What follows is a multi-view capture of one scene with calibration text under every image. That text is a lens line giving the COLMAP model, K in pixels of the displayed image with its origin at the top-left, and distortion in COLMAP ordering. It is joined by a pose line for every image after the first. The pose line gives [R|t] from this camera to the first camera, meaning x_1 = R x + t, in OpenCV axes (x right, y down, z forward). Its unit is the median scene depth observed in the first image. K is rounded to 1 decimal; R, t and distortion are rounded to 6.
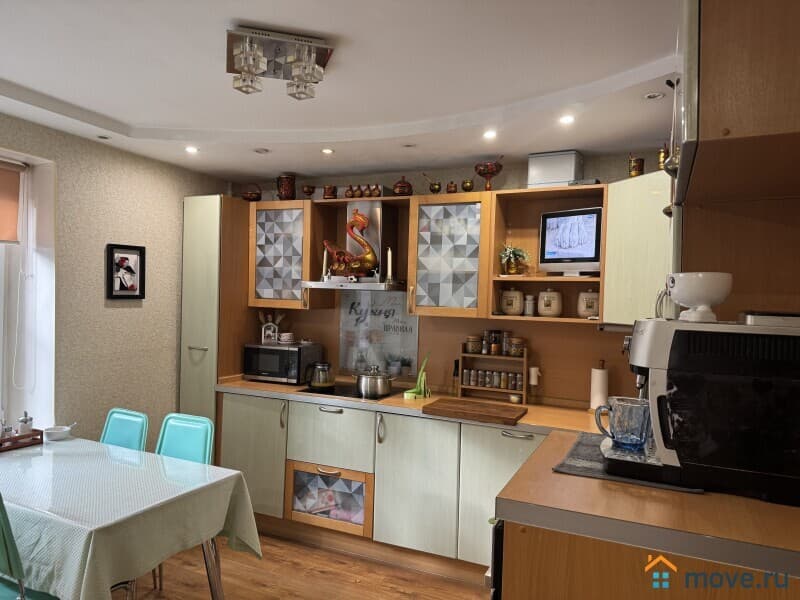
lens RADIAL K [[557.2, 0, 400.0], [0, 557.2, 300.0], [0, 0, 1]] dist [0.088547, -0.127279]
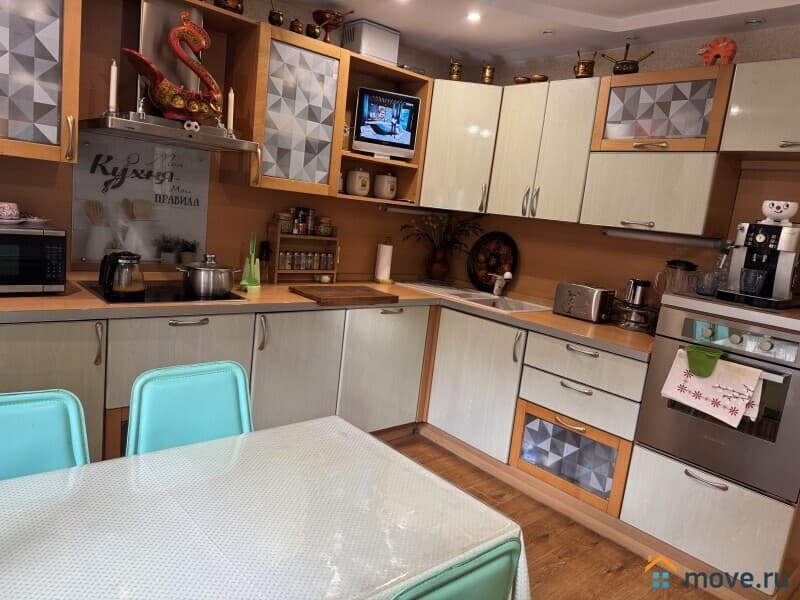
lens RADIAL K [[557.2, 0, 400.0], [0, 557.2, 300.0], [0, 0, 1]] dist [0.088547, -0.127279]
pose [[0.404088, -0.137731, 0.904291, -0.641479], [-0.096640, 0.976638, 0.191935, 0.011323], [-0.909601, -0.164949, 0.381337, 0.503312]]
